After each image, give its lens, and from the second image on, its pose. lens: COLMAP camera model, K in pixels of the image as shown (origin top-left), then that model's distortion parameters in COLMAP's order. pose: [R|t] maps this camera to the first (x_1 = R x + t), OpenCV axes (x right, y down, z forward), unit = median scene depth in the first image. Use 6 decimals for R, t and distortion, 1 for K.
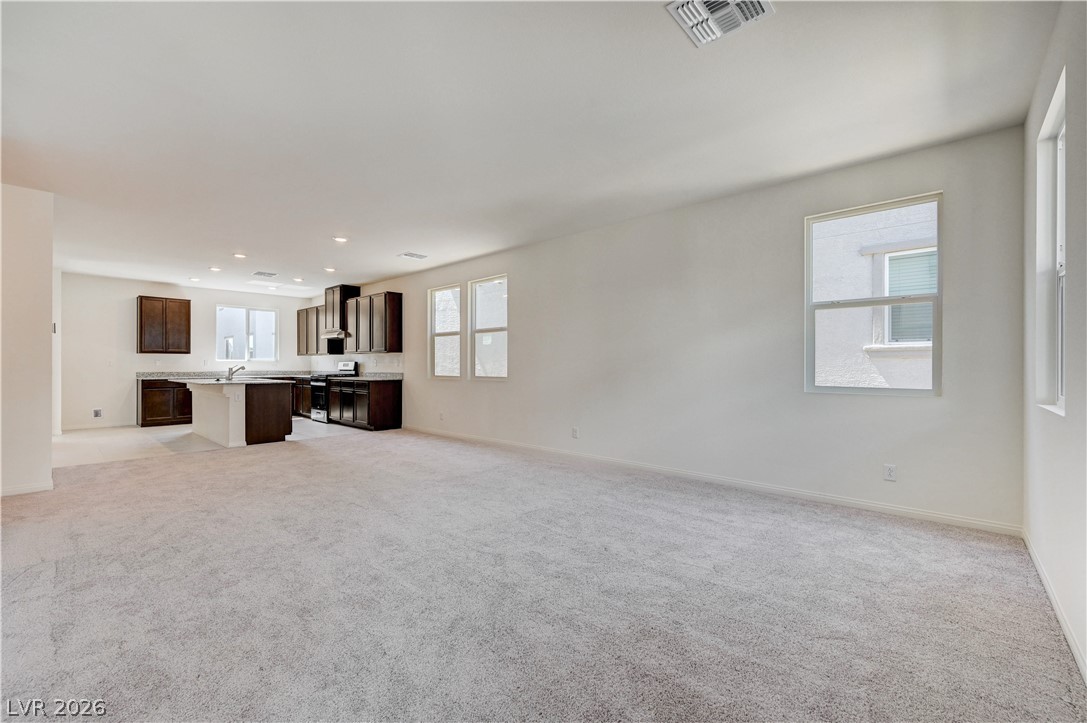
lens RADIAL K [[448.2, 0, 553.5], [0, 448.2, 362.6], [0, 0, 1]] dist [0.000890, 0.000097]
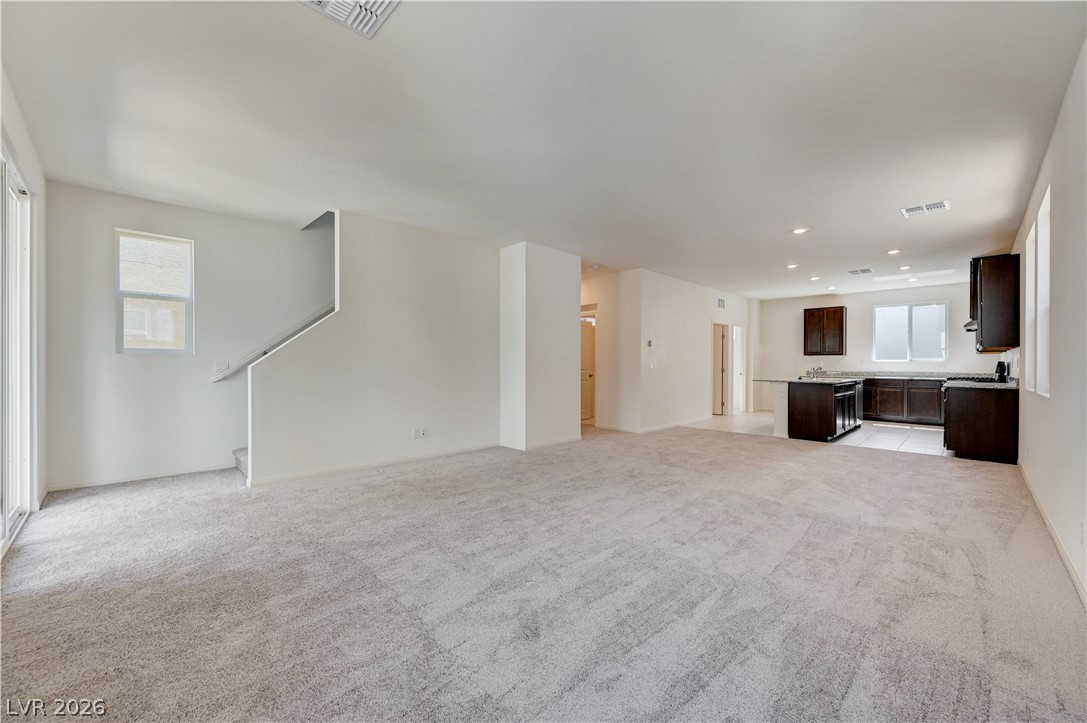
lens RADIAL K [[432.5, 0, 546.8], [0, 432.5, 359.9], [0, 0, 1]] dist [0.002313, -0.000103]
pose [[-0.052151, -0.010041, -0.998589, 0.307699], [0.001666, 0.999947, -0.010142, 0.002248], [0.998638, -0.002193, -0.052131, 0.351114]]
